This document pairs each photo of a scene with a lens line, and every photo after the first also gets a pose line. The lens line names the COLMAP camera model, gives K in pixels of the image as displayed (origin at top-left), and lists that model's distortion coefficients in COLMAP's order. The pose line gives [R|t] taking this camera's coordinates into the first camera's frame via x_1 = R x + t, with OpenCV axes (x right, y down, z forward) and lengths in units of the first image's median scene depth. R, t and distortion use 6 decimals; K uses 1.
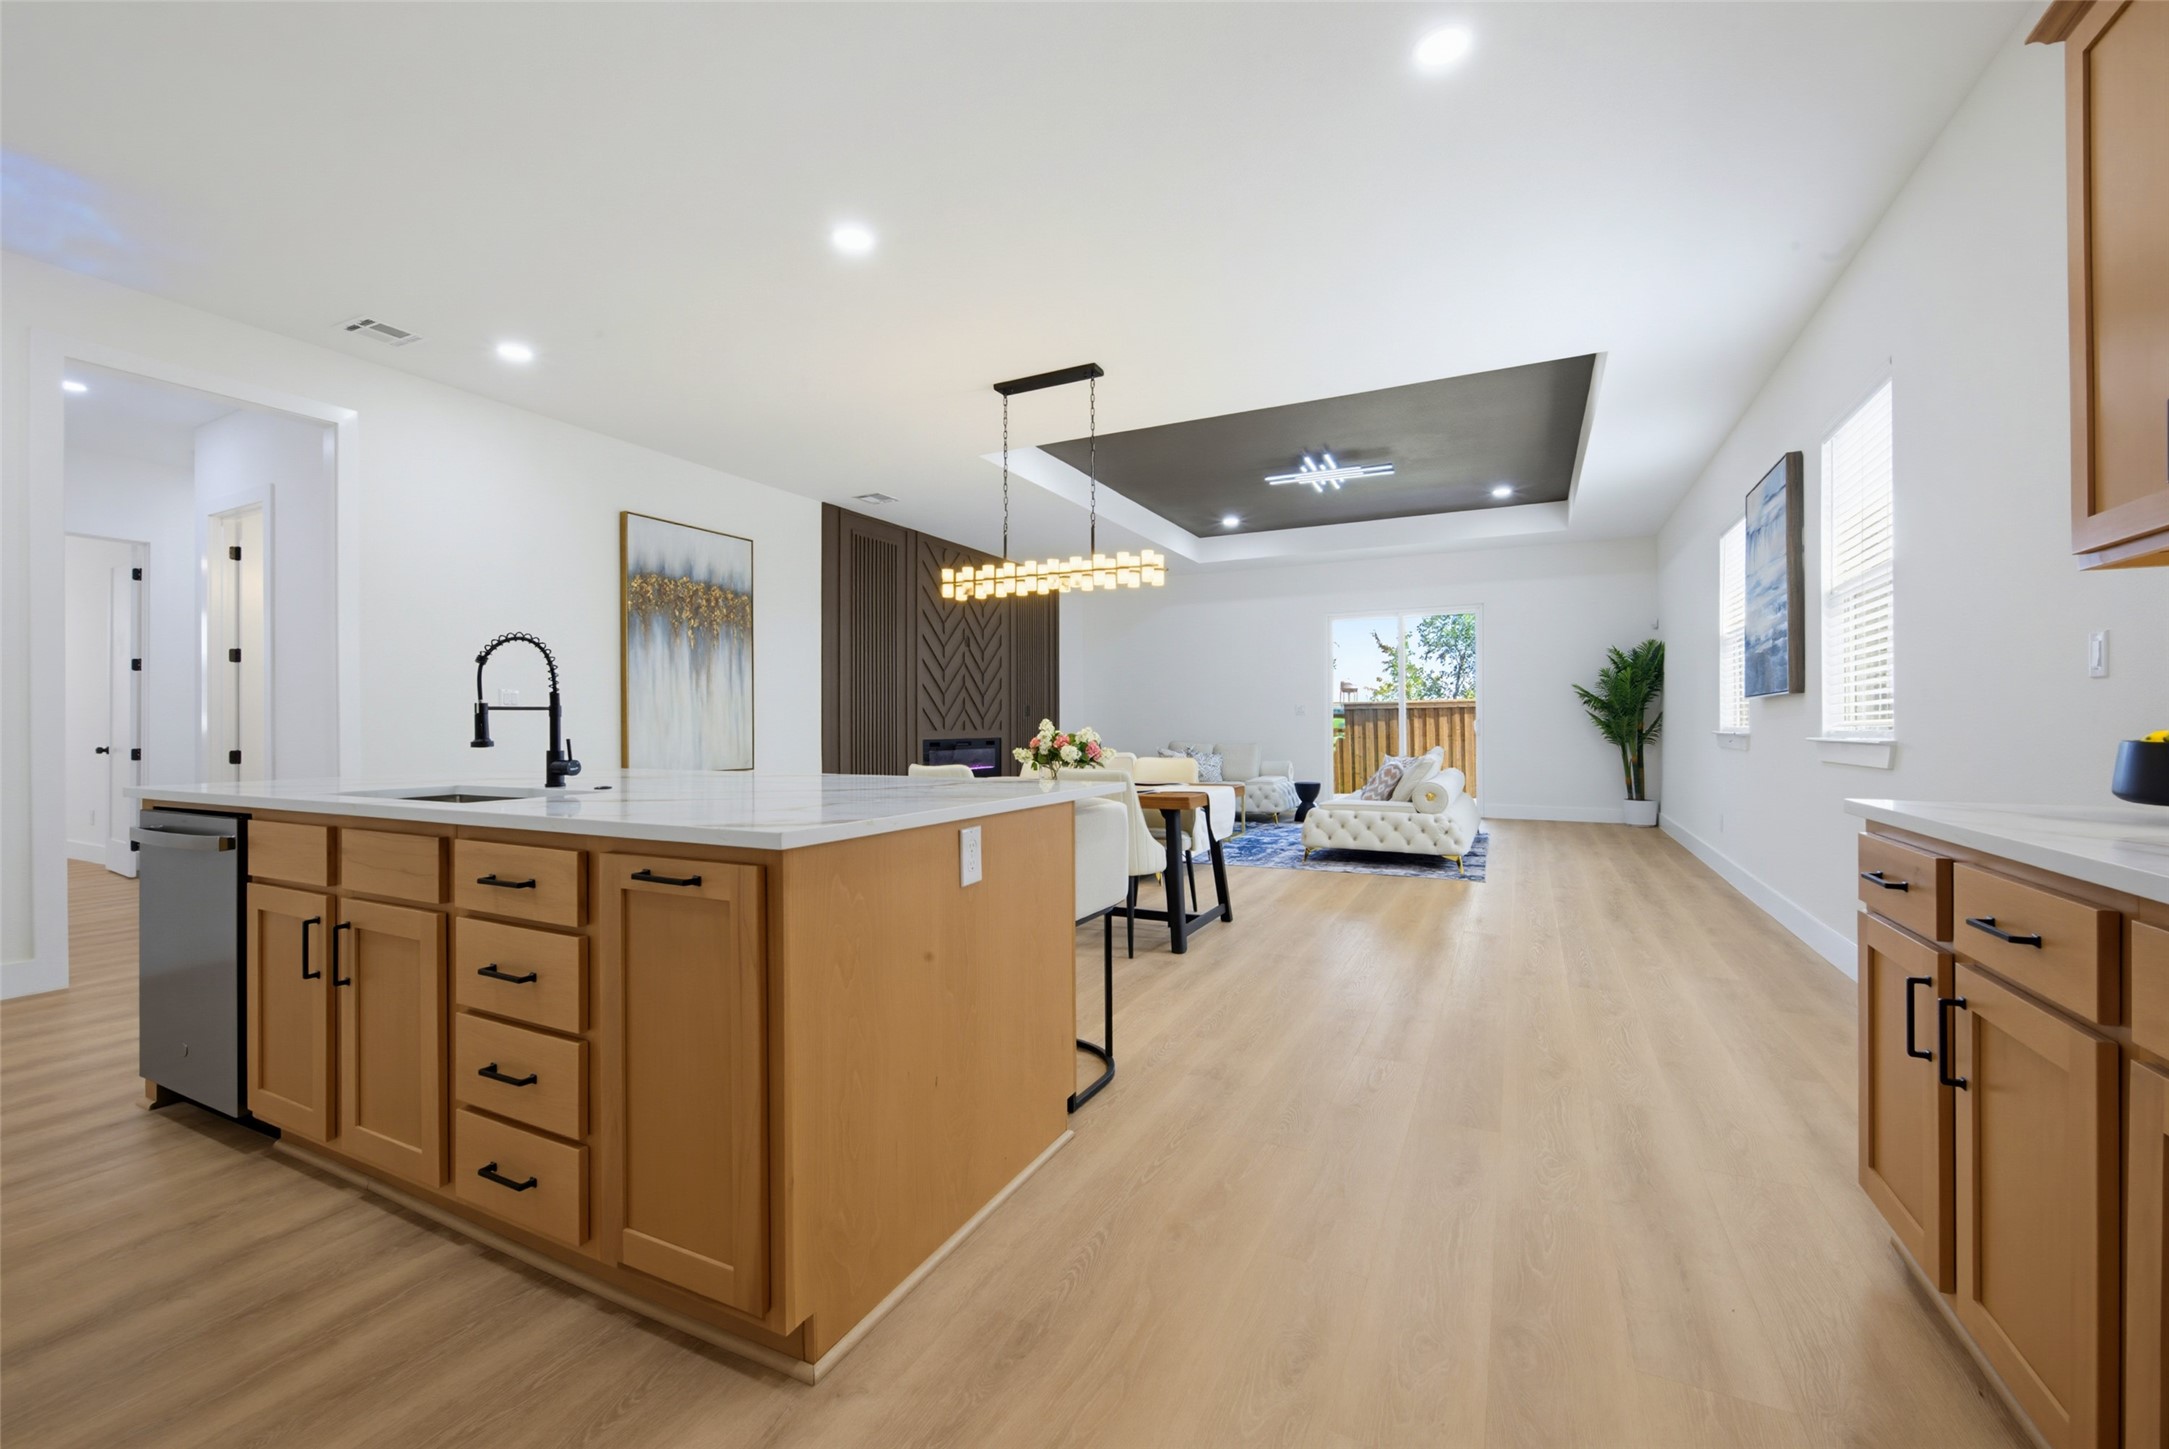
lens RADIAL K [[890.1, 0, 1082.8], [0, 890.1, 726.1], [0, 0, 1]] dist [-0.018805, 0.000562]
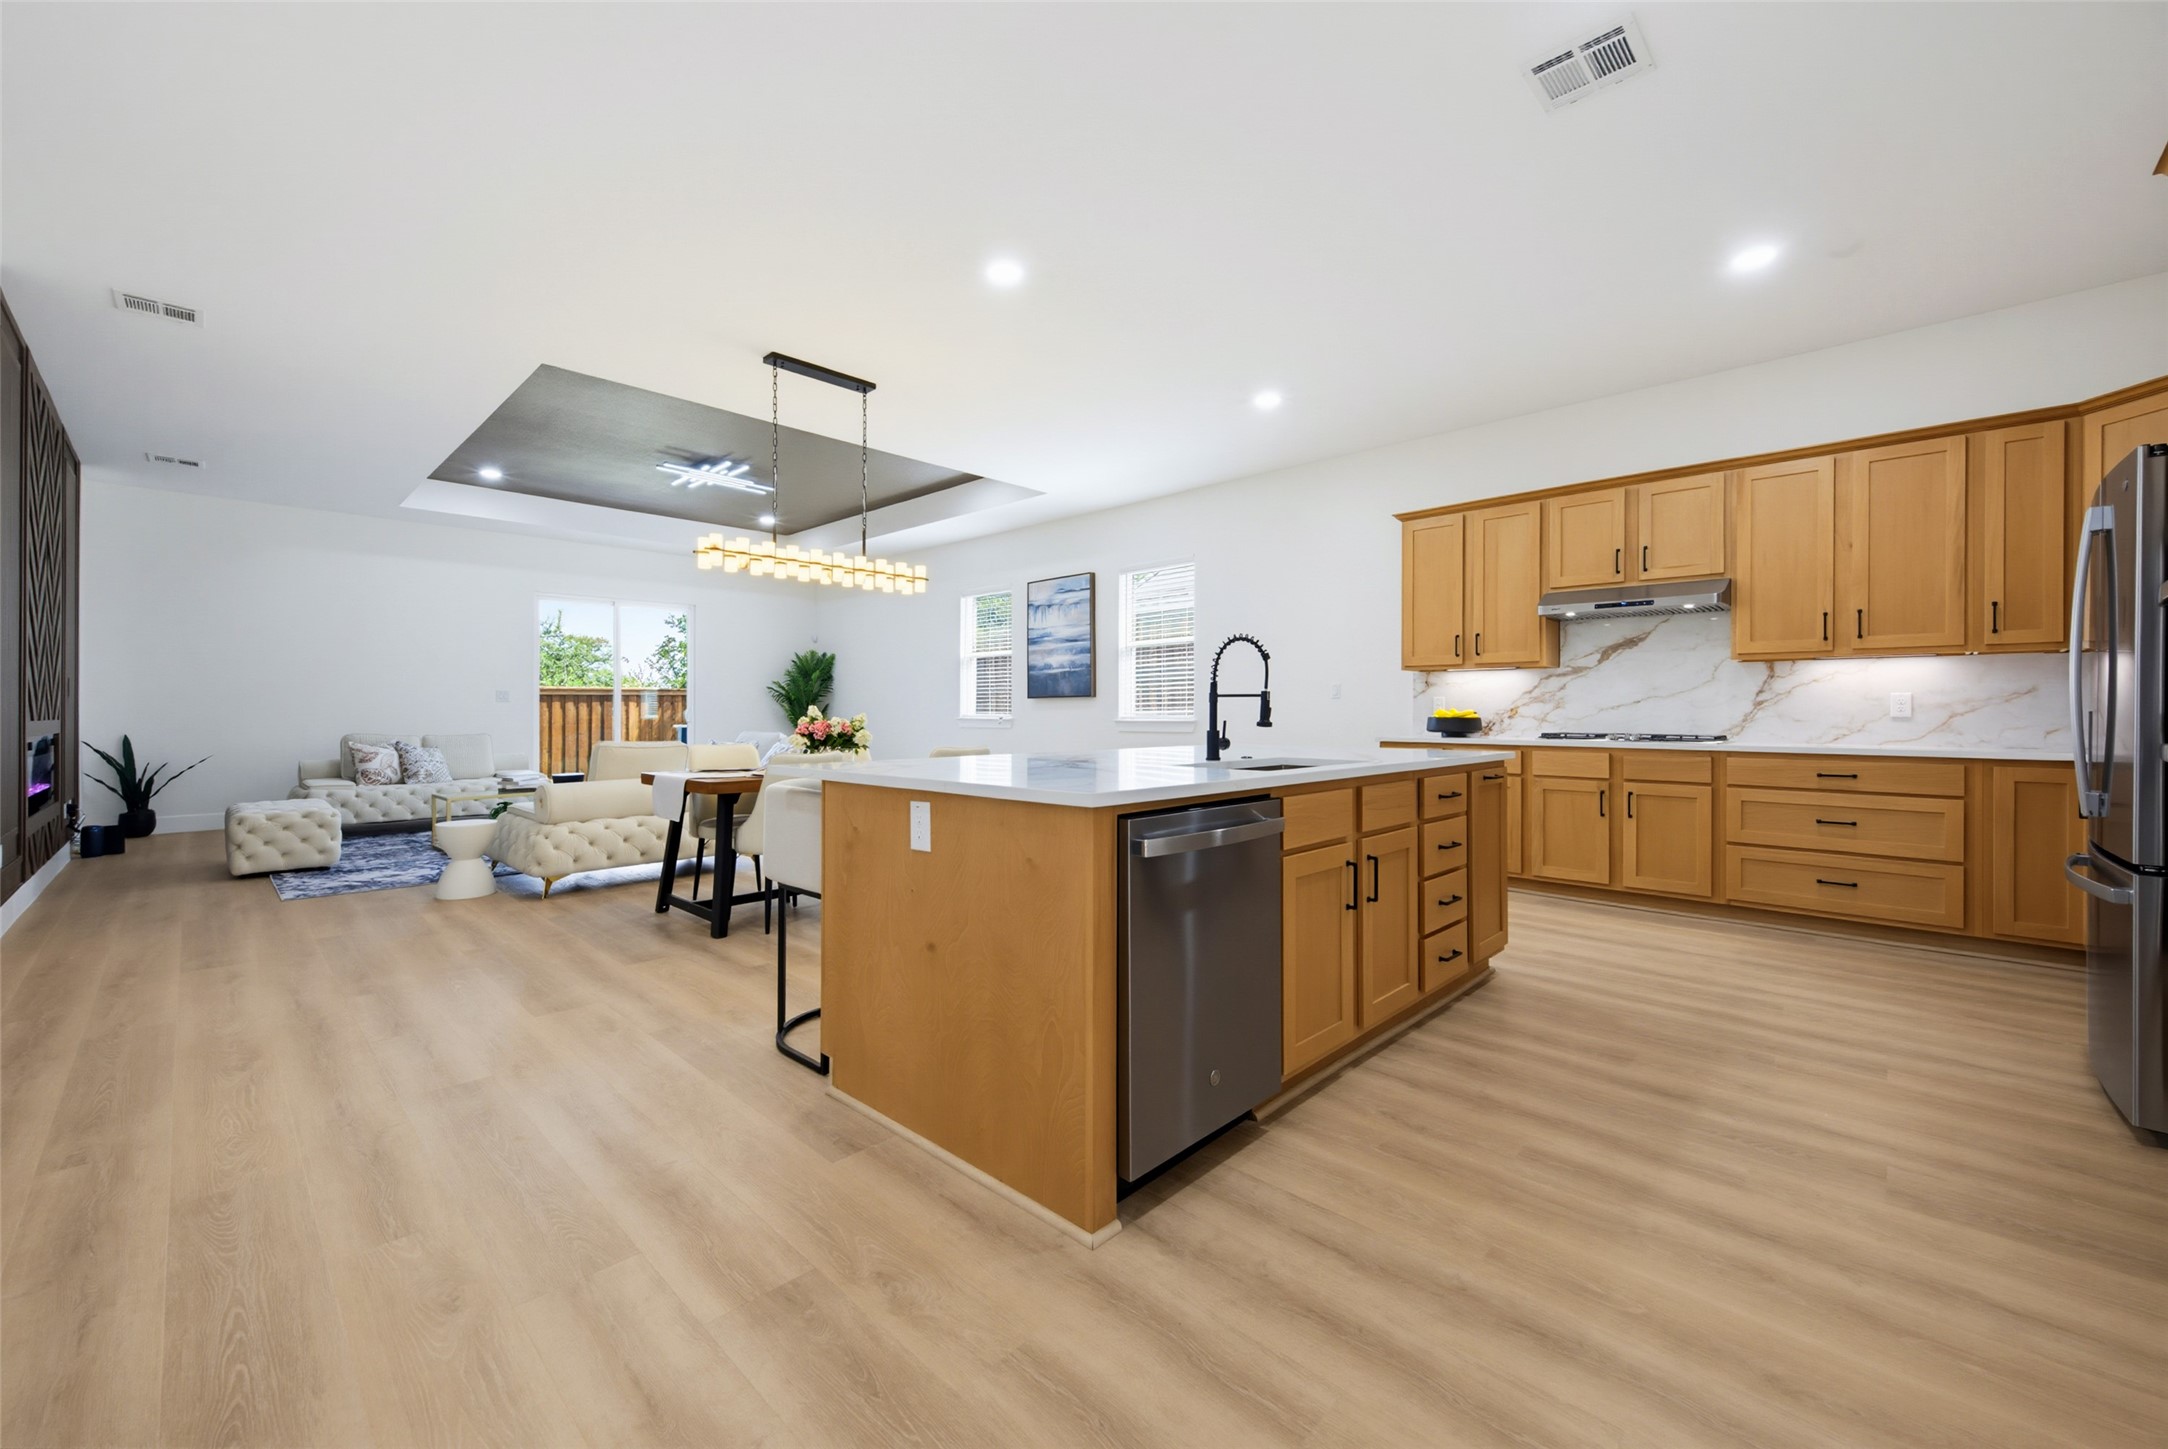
lens RADIAL K [[862.2, 0, 1084.9], [0, 862.2, 717.6], [0, 0, 1]] dist [0.002353, -0.000057]
pose [[0.293579, 0.003386, 0.955929, -1.249632], [-0.005352, 0.999984, -0.001898, 0.009296], [-0.955920, -0.004558, 0.293593, 0.575549]]
